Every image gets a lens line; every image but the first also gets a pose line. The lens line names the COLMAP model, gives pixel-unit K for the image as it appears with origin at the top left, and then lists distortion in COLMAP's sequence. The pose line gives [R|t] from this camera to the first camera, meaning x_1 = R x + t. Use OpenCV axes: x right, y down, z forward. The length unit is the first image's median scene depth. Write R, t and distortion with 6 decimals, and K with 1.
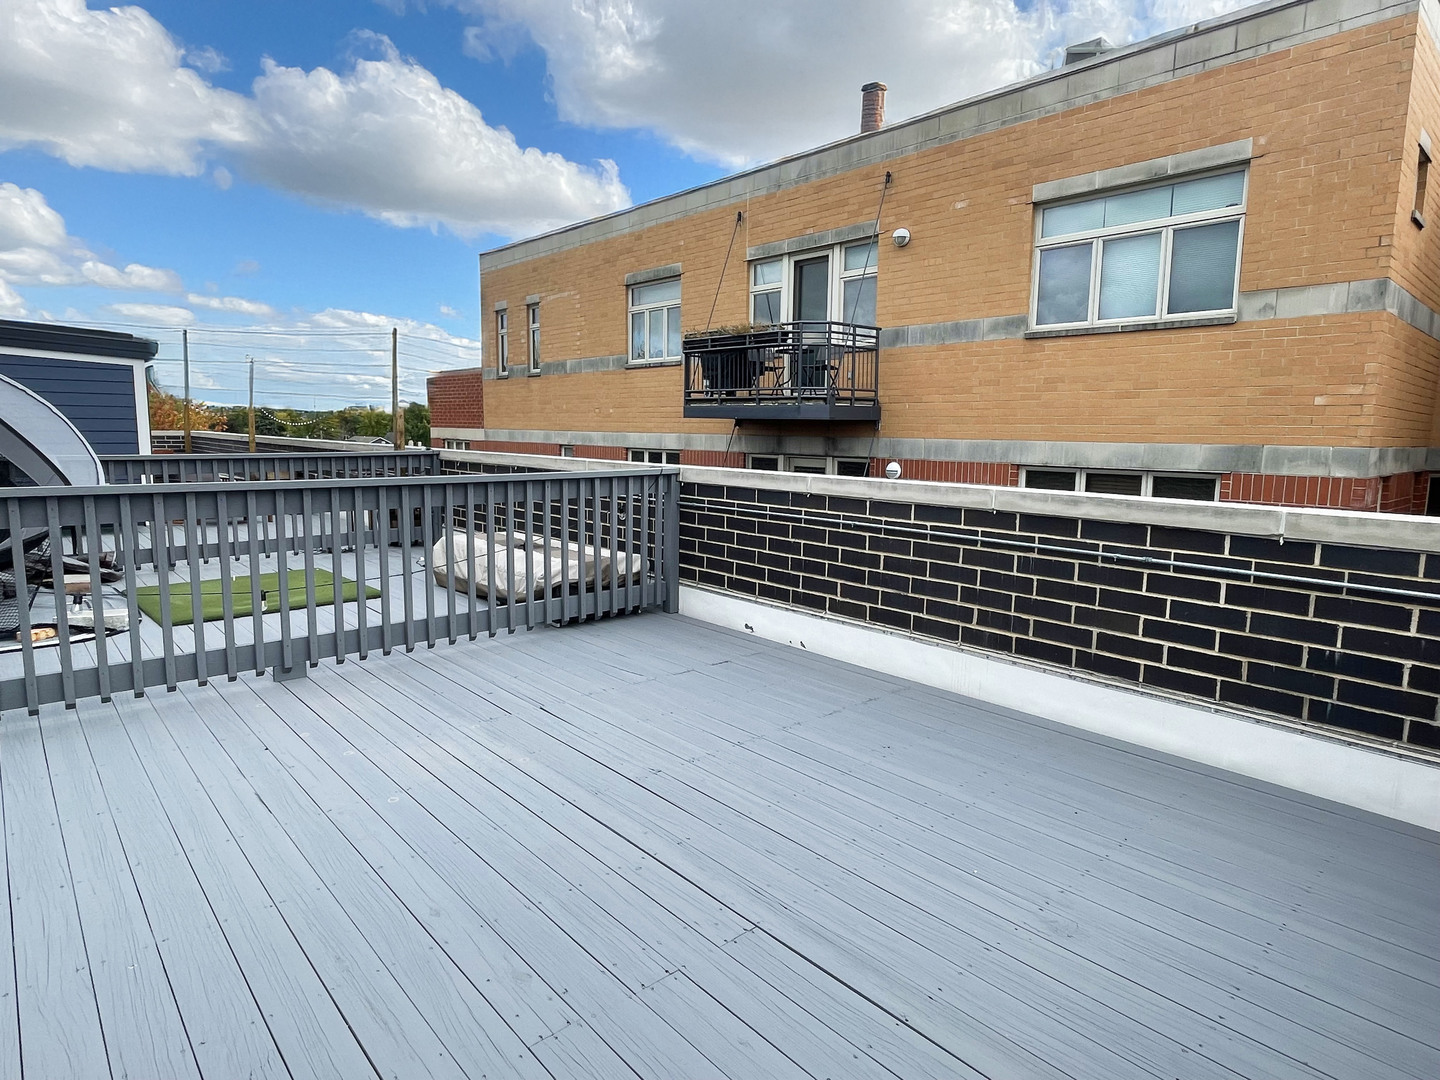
lens RADIAL K [[804.3, 0, 719.3], [0, 804.3, 537.8], [0, 0, 1]] dist [-0.004997, -0.000685]
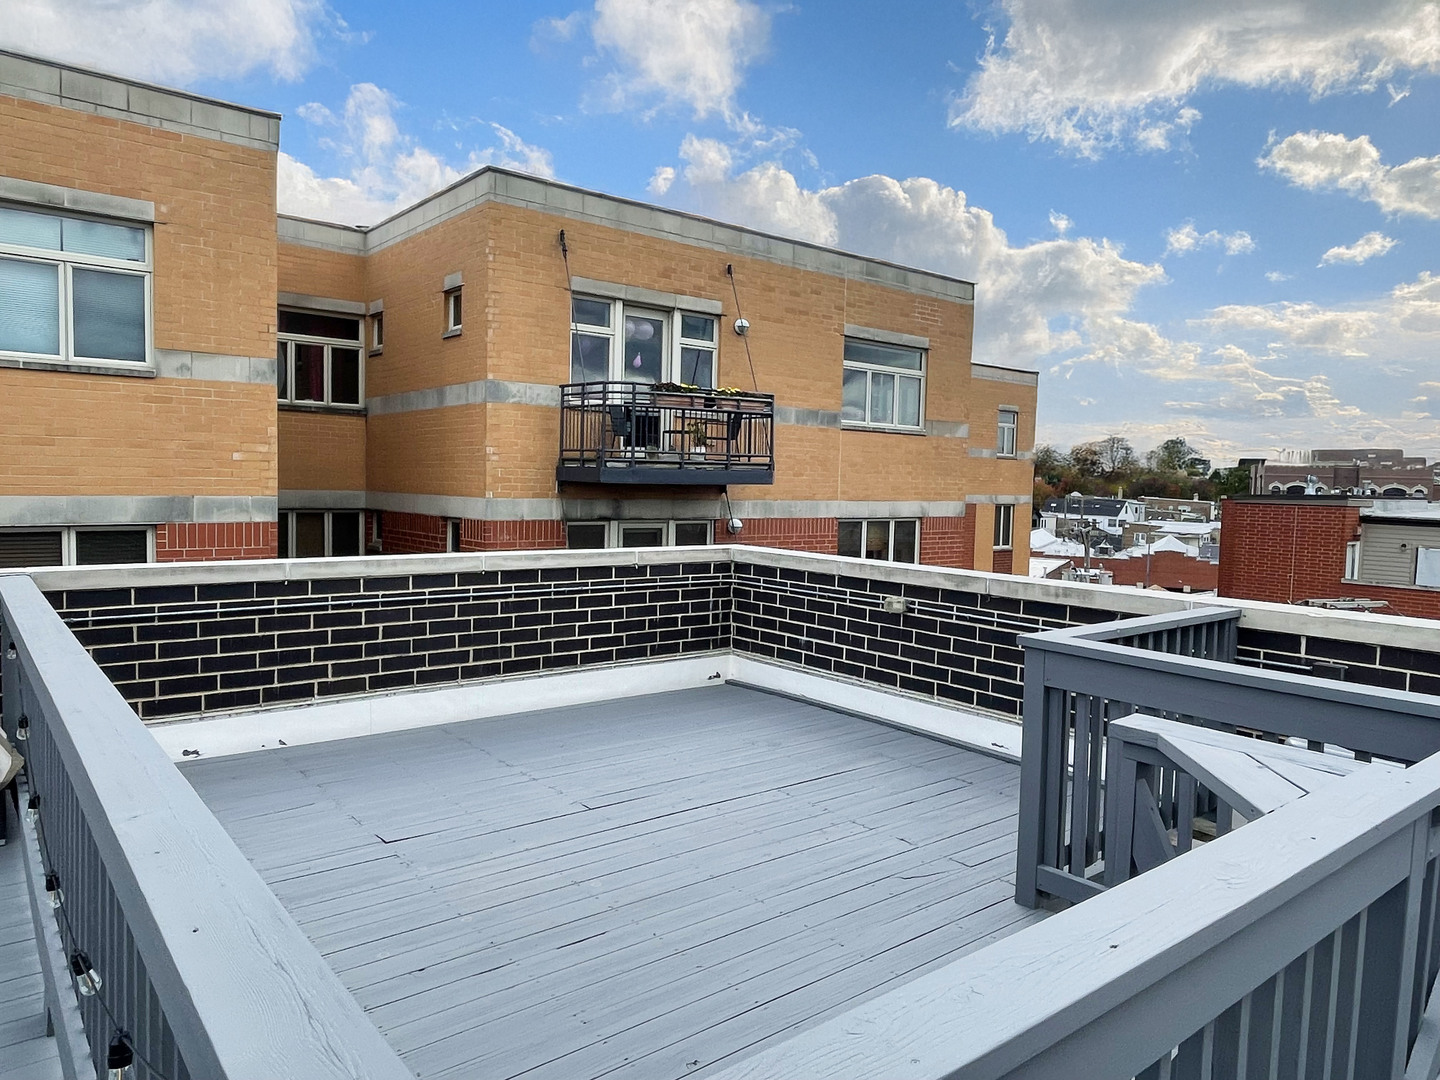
lens RADIAL K [[961.6, 0, 719.3], [0, 961.6, 537.4], [0, 0, 1]] dist [-0.004756, -0.000499]
pose [[0.055060, -0.075931, 0.995592, -1.003547], [0.110561, 0.991436, 0.069499, -0.130090], [-0.992343, 0.106247, 0.062983, 0.422365]]
